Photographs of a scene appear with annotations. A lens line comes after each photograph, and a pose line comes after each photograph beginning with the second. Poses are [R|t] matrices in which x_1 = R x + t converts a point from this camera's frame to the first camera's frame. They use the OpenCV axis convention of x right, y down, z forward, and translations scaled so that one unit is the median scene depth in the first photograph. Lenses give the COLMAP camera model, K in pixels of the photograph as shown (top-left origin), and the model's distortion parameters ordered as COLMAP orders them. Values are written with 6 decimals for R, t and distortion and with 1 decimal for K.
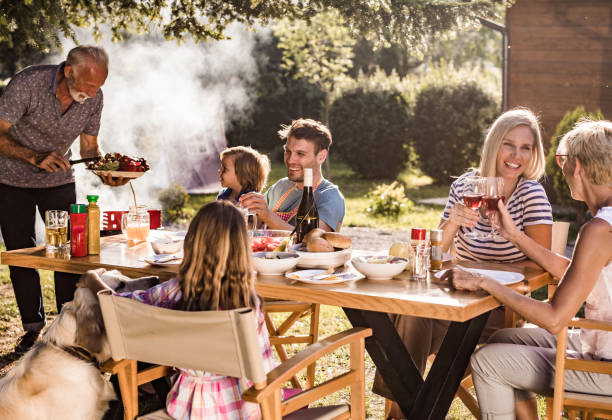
lens RADIAL K [[1040.6, 0, 369.6], [0, 1040.6, 237.6], [0, 0, 1]] dist [0.006358, -0.011342]
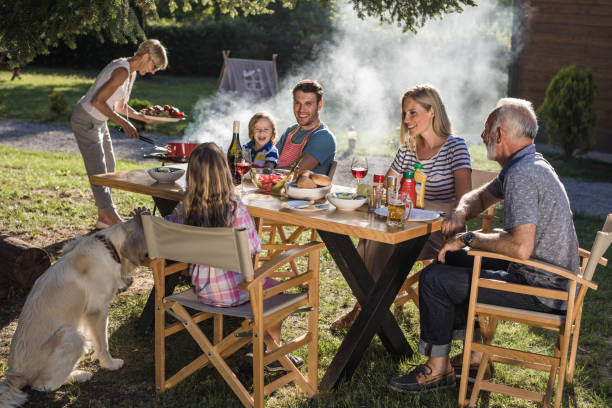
lens RADIAL K [[893.6, 0, 297.9], [0, 893.6, 205.1], [0, 0, 1]] dist [0.004260, 0.038149]
pose [[0.990982, 0.056143, -0.121664, 0.050982], [-0.049427, 0.997119, 0.057536, -0.018529], [0.124544, -0.051003, 0.990902, -0.118156]]
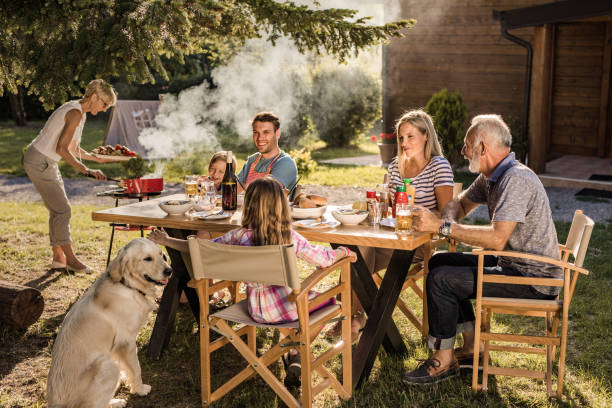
lens RADIAL K [[847.6, 0, 306.0], [0, 847.6, 204.0], [0, 0, 1]] dist [-0.000624, -0.000711]
pose [[0.998377, -0.022870, 0.052164, -0.066936], [0.021854, 0.999562, 0.019969, -0.009549], [-0.052598, -0.018796, 0.998439, -0.141487]]
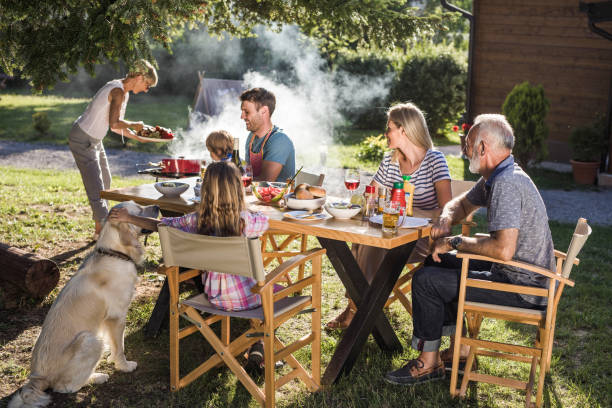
lens RADIAL K [[847.6, 0, 306.0], [0, 847.6, 204.0], [0, 0, 1]] dist [-0.000624, -0.000711]
pose [[0.996710, 0.037614, -0.071799, 0.025213], [-0.034696, 0.998537, 0.041462, -0.017588], [0.073254, -0.038835, 0.996557, -0.140642]]
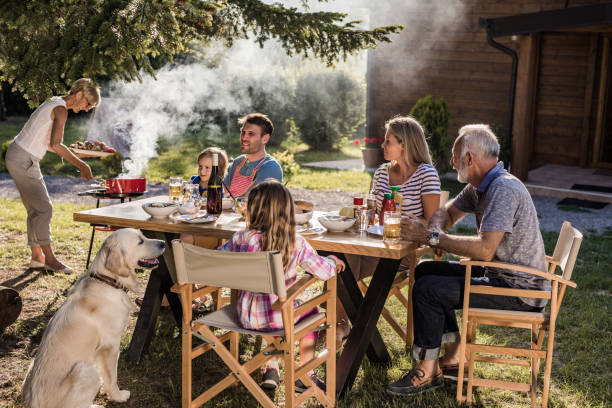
lens RADIAL K [[847.6, 0, 306.0], [0, 847.6, 204.0], [0, 0, 1]] dist [-0.000624, -0.000711]
pose [[0.997111, 0.000853, 0.075960, -0.071833], [-0.002220, 0.999837, 0.017912, -0.012256], [-0.075932, -0.018029, 0.996950, -0.130763]]
